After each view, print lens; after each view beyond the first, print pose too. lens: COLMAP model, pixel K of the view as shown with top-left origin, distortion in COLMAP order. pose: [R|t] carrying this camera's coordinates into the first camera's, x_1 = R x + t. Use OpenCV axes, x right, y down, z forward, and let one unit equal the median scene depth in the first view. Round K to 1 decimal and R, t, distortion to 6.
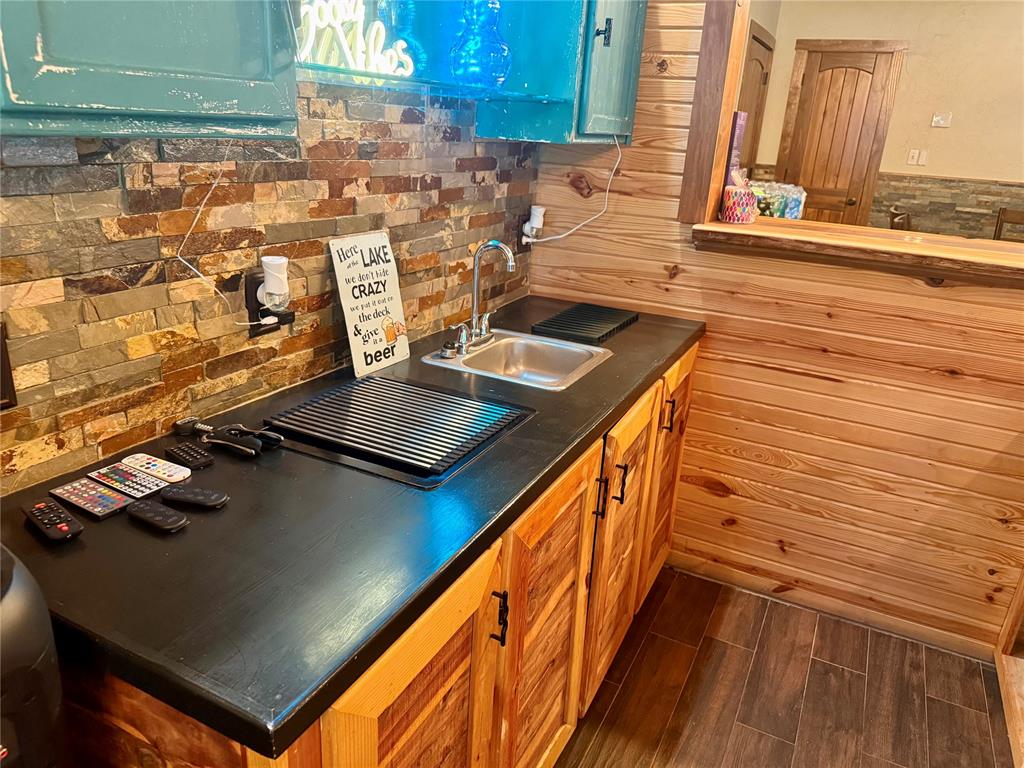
lens RADIAL K [[725.7, 0, 511.4], [0, 725.7, 383.9], [0, 0, 1]] dist [0.013222, -0.016705]
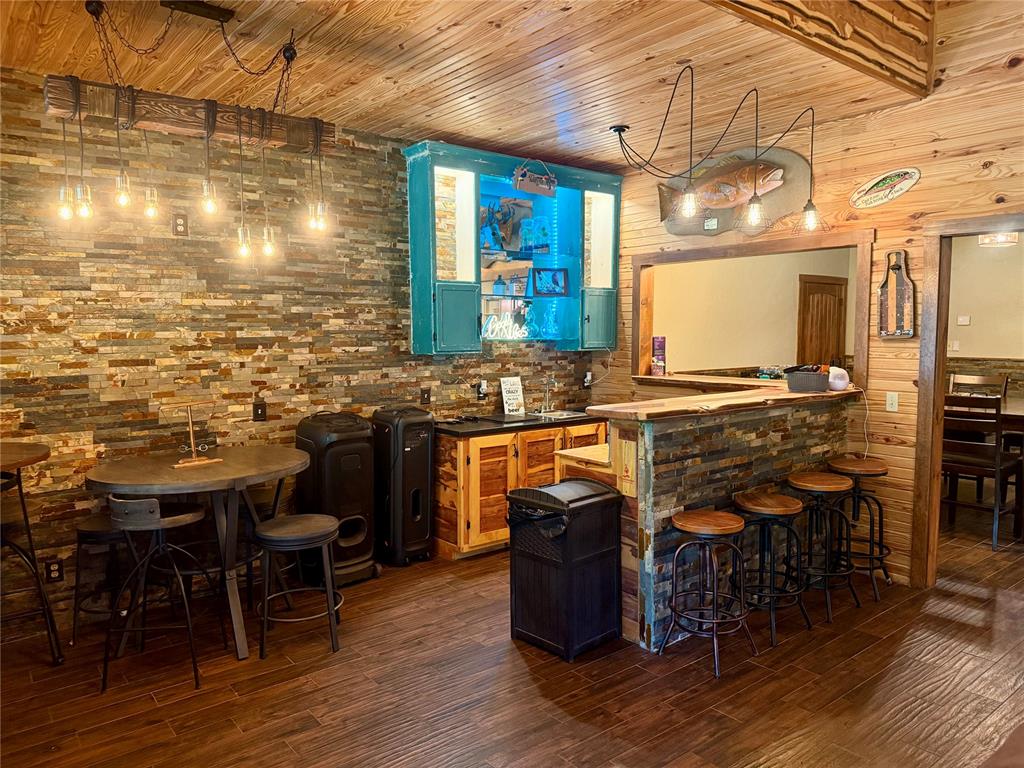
lens RADIAL K [[725.7, 0, 513.6], [0, 725.7, 383.9], [0, 0, 1]] dist [0.013222, -0.016705]
pose [[0.906421, -0.027408, -0.421486, 1.383757], [-0.089681, 0.962651, -0.255461, 0.780722], [0.412745, 0.269354, 0.870109, -2.230239]]
